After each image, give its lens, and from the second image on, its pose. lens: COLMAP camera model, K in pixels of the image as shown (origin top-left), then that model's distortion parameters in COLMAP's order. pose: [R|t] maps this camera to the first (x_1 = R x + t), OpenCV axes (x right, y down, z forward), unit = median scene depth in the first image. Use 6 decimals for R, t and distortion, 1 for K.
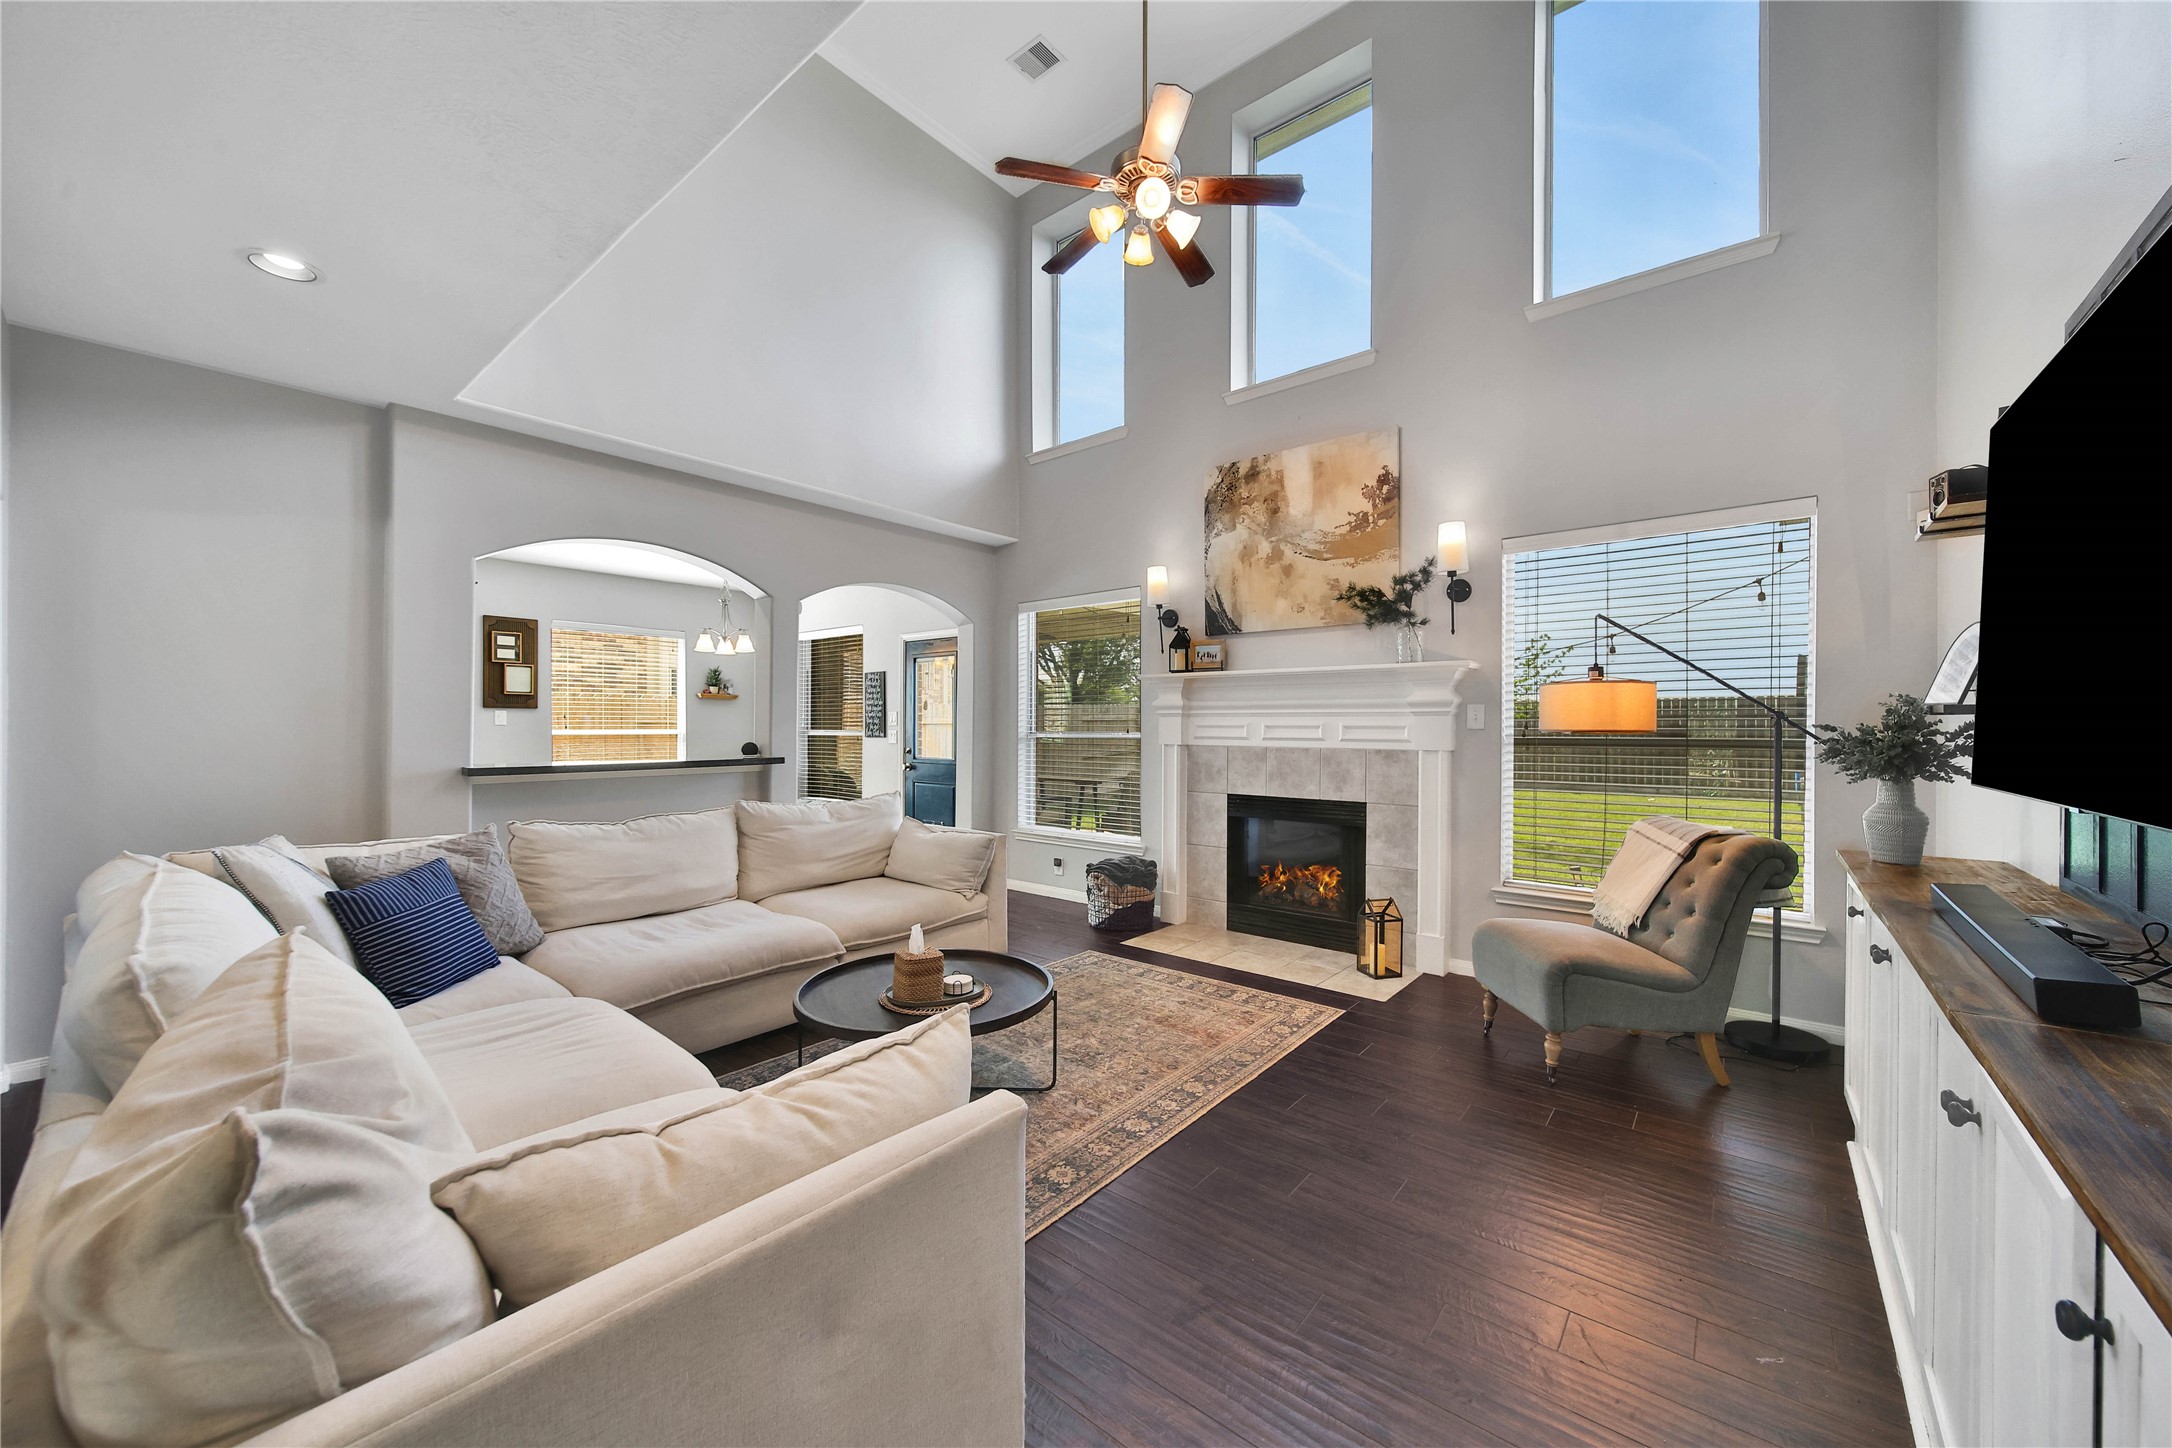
lens RADIAL K [[791.5, 0, 1083.2], [0, 791.5, 725.8], [0, 0, 1]] dist [0.001091, -0.002196]
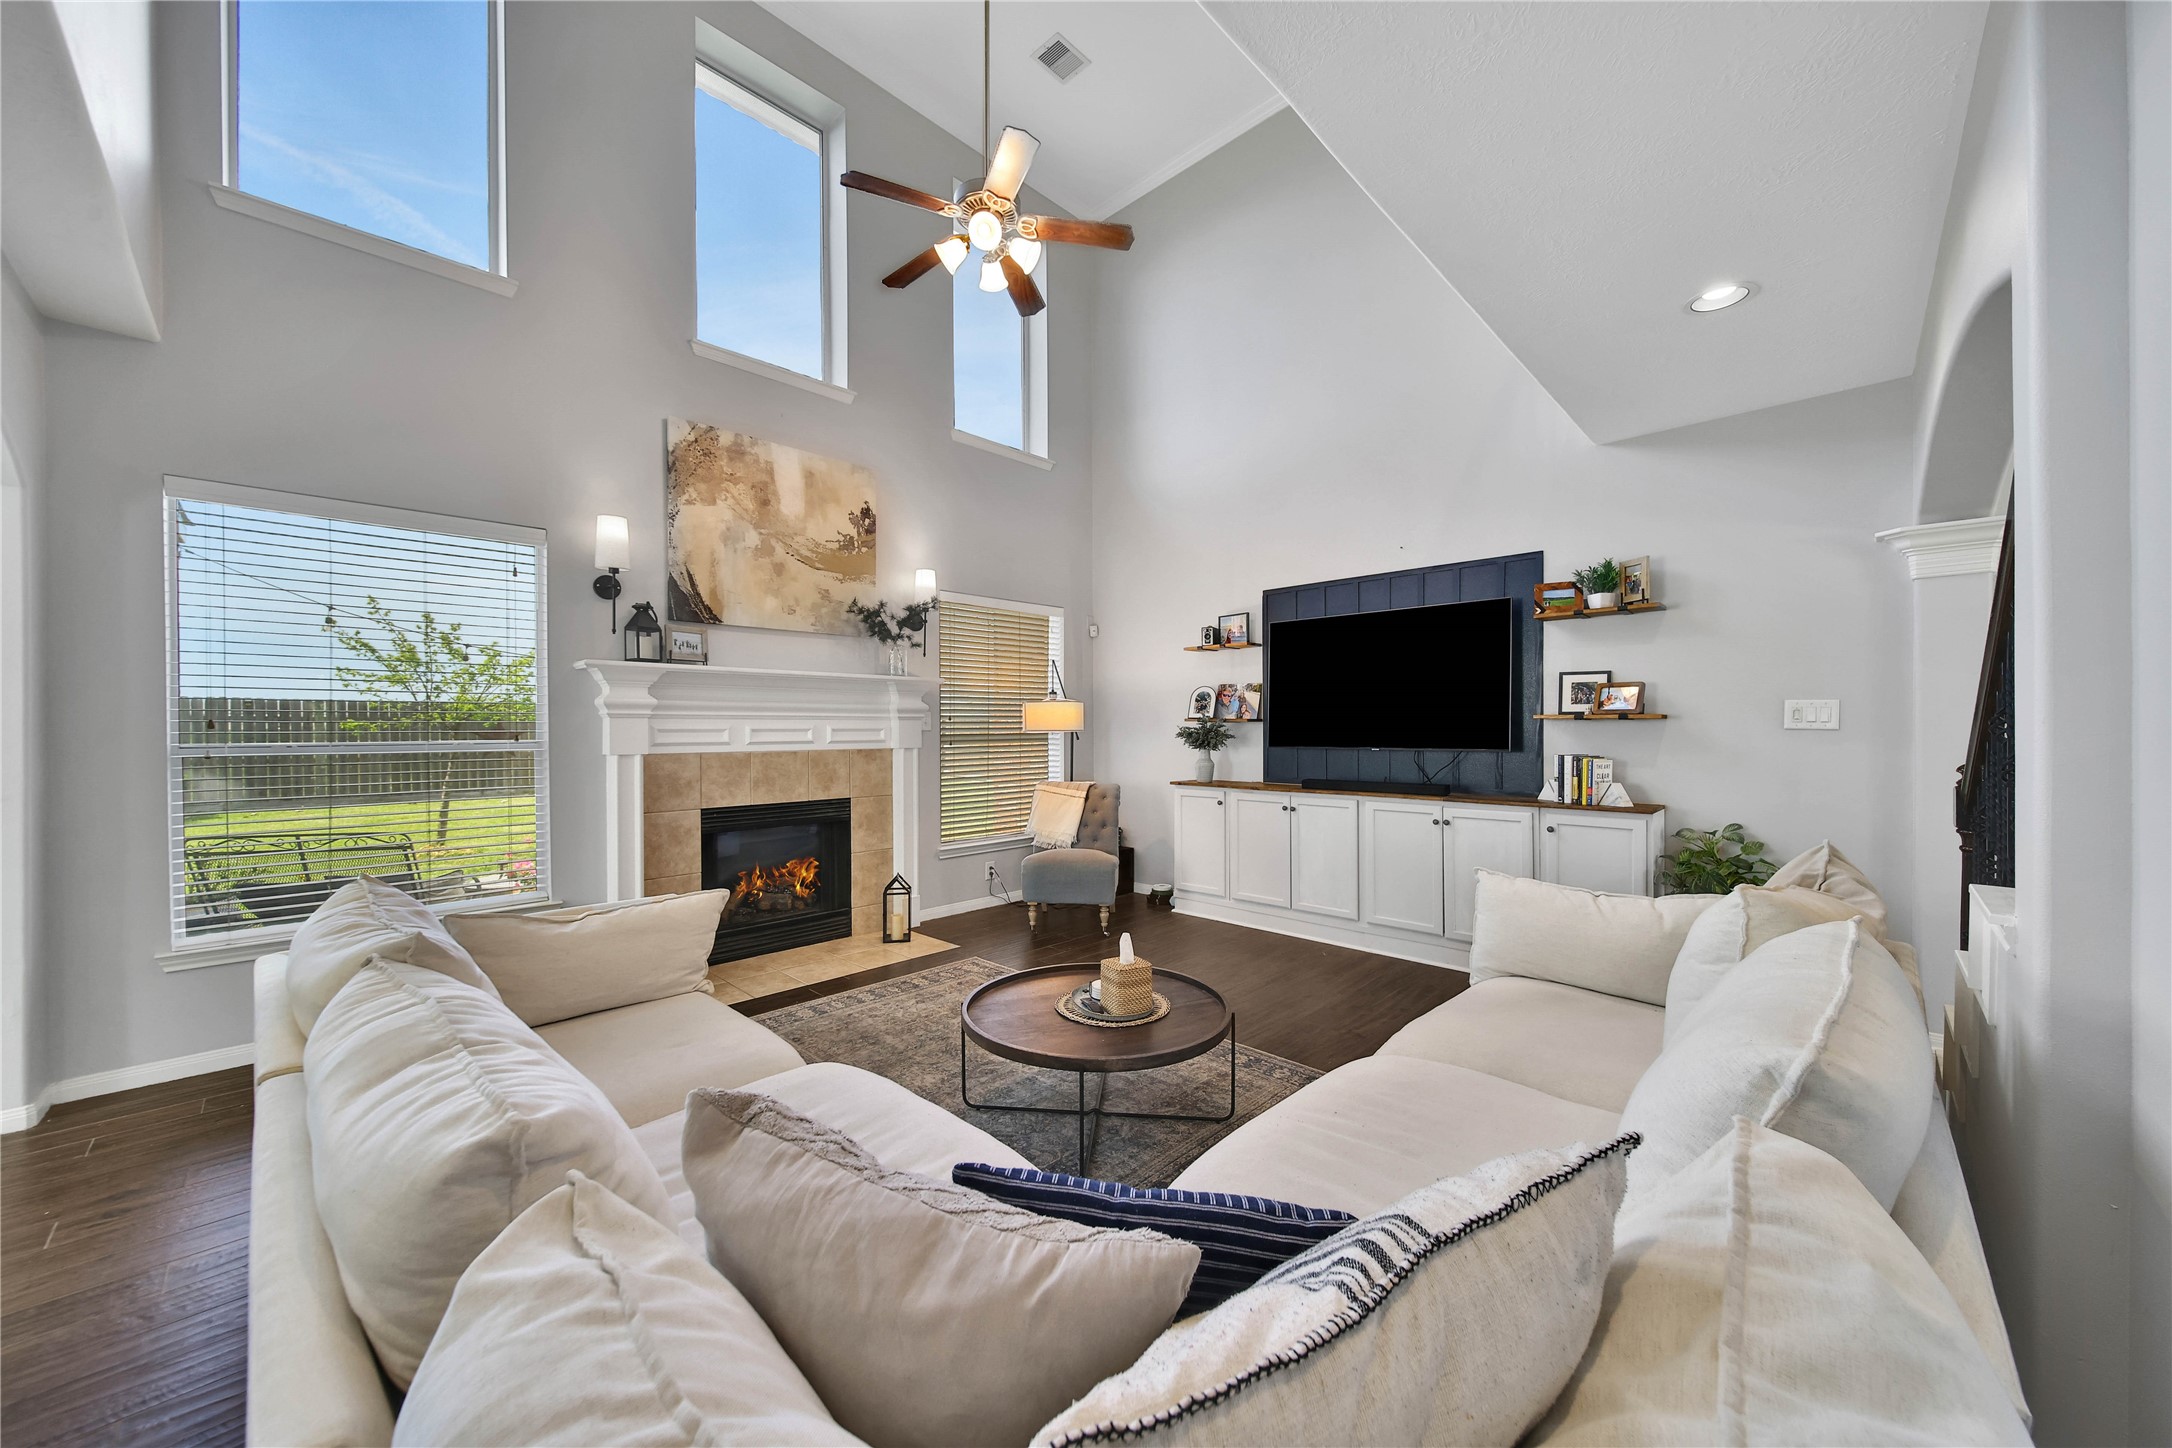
lens RADIAL K [[791.5, 0, 1070.4], [0, 791.5, 728.5], [0, 0, 1]] dist [0.001091, -0.002196]
pose [[0.082971, -0.004602, 0.996541, -0.704144], [0.003628, 0.999984, 0.004315, -0.003663], [-0.996545, 0.003258, 0.082987, 0.585245]]
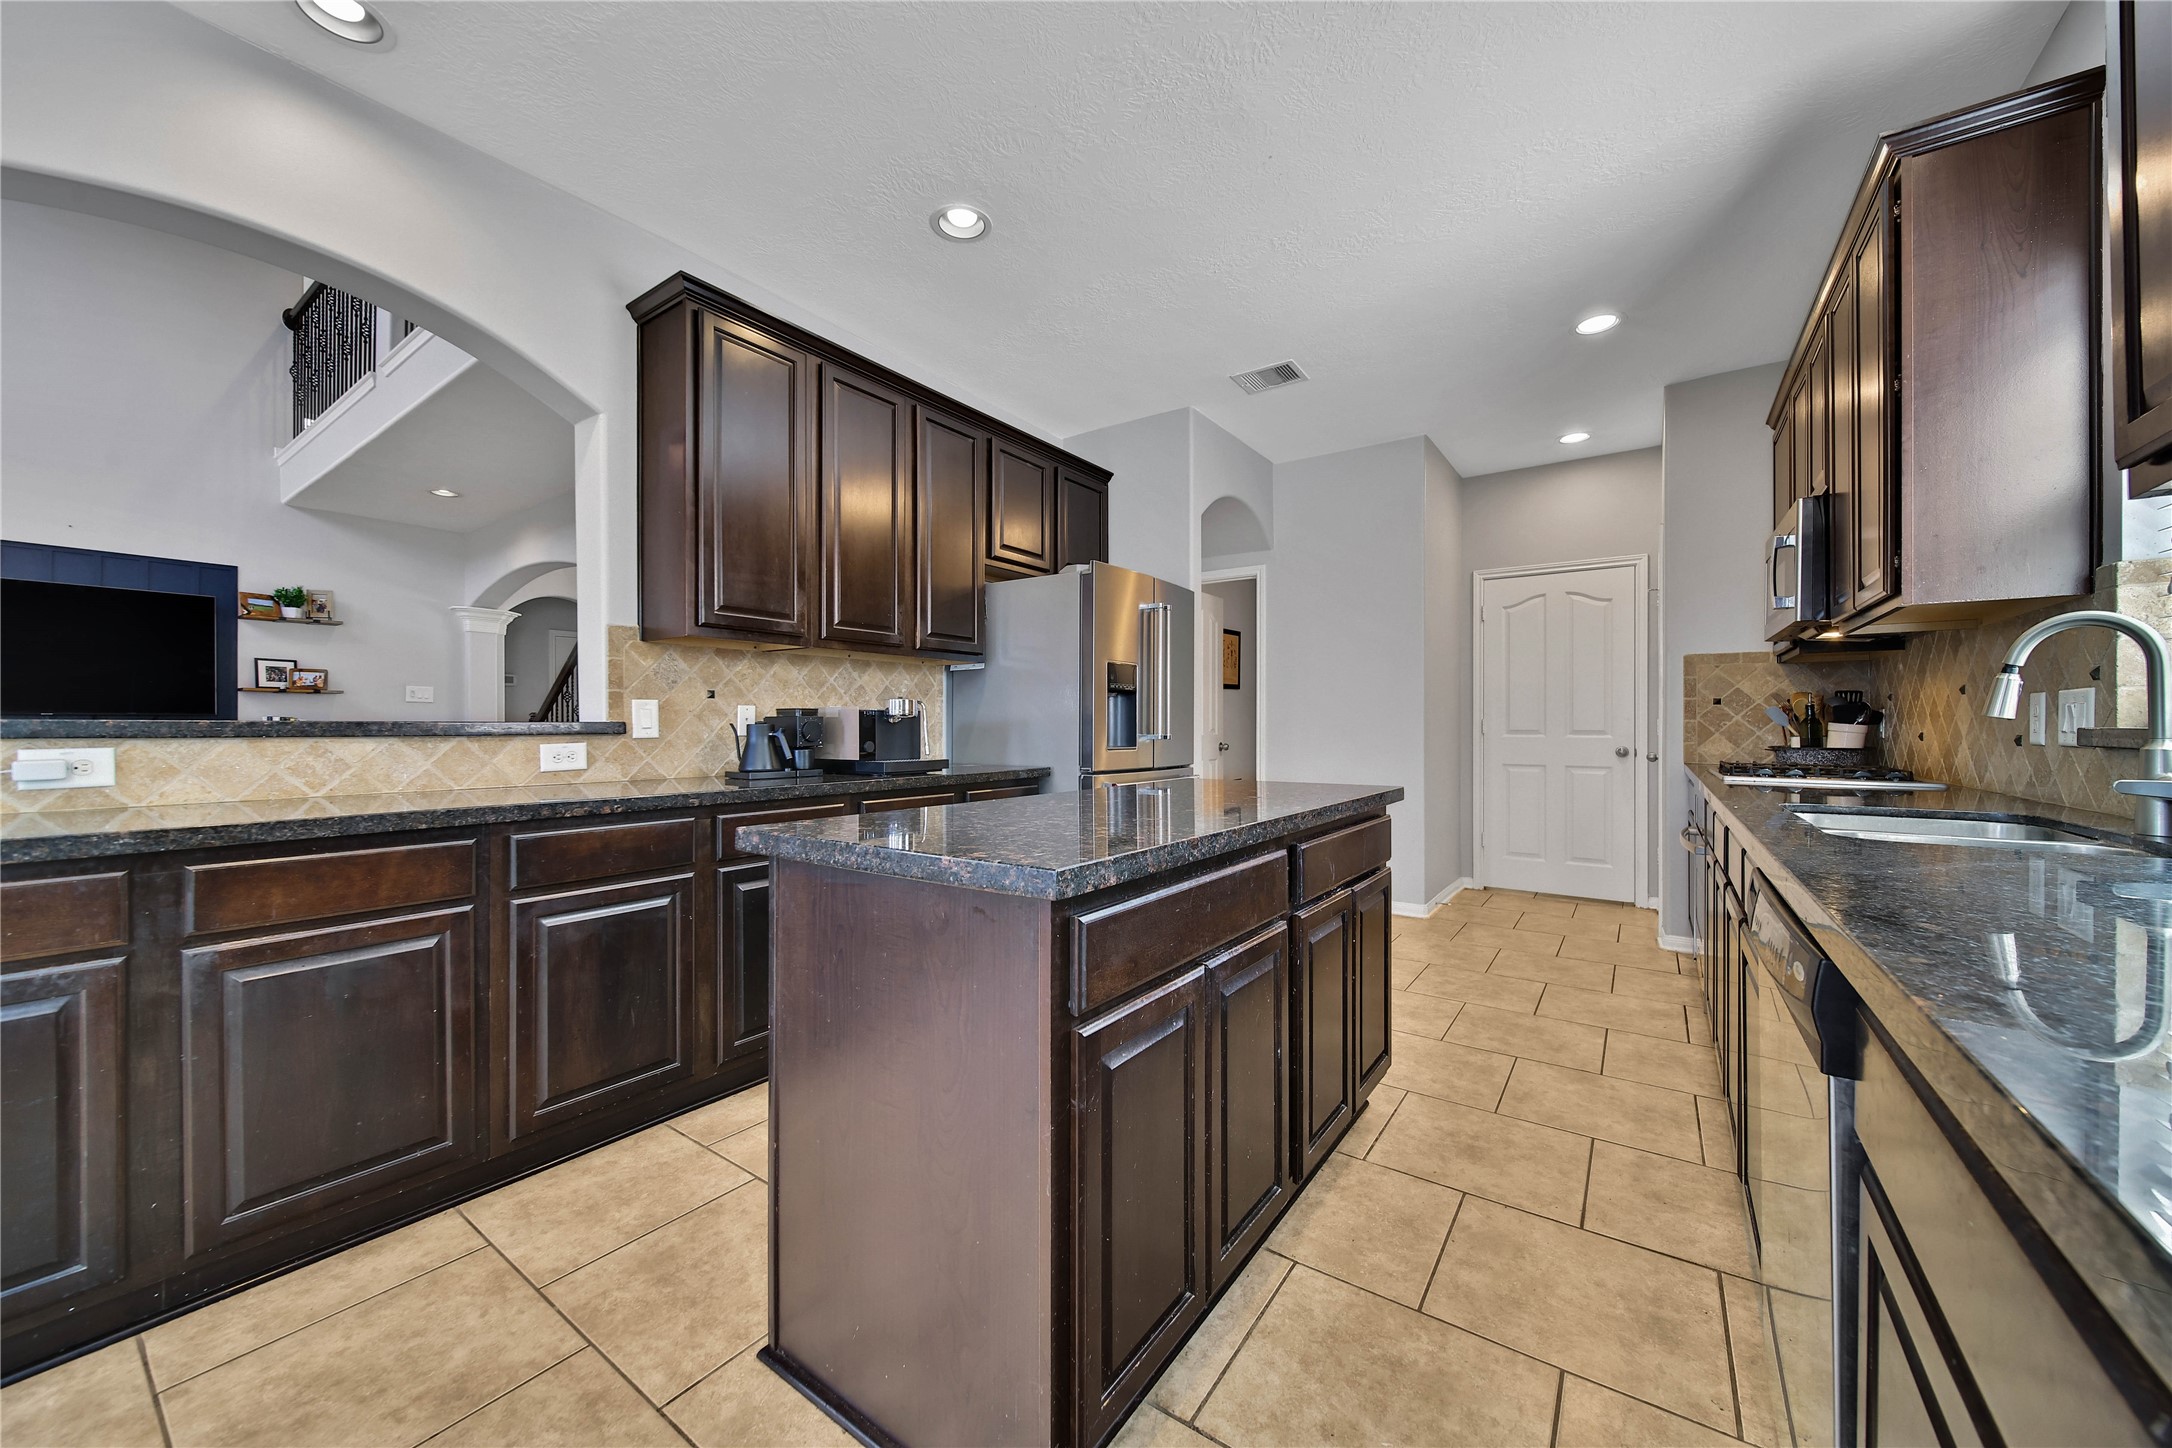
lens RADIAL K [[791.5, 0, 1082.2], [0, 791.5, 730.1], [0, 0, 1]] dist [0.001091, -0.002196]
pose [[-0.997882, -0.004280, -0.064913, -0.986595], [-0.004613, 0.999977, 0.004993, 0.040591], [0.064890, 0.005282, -0.997878, 1.440602]]
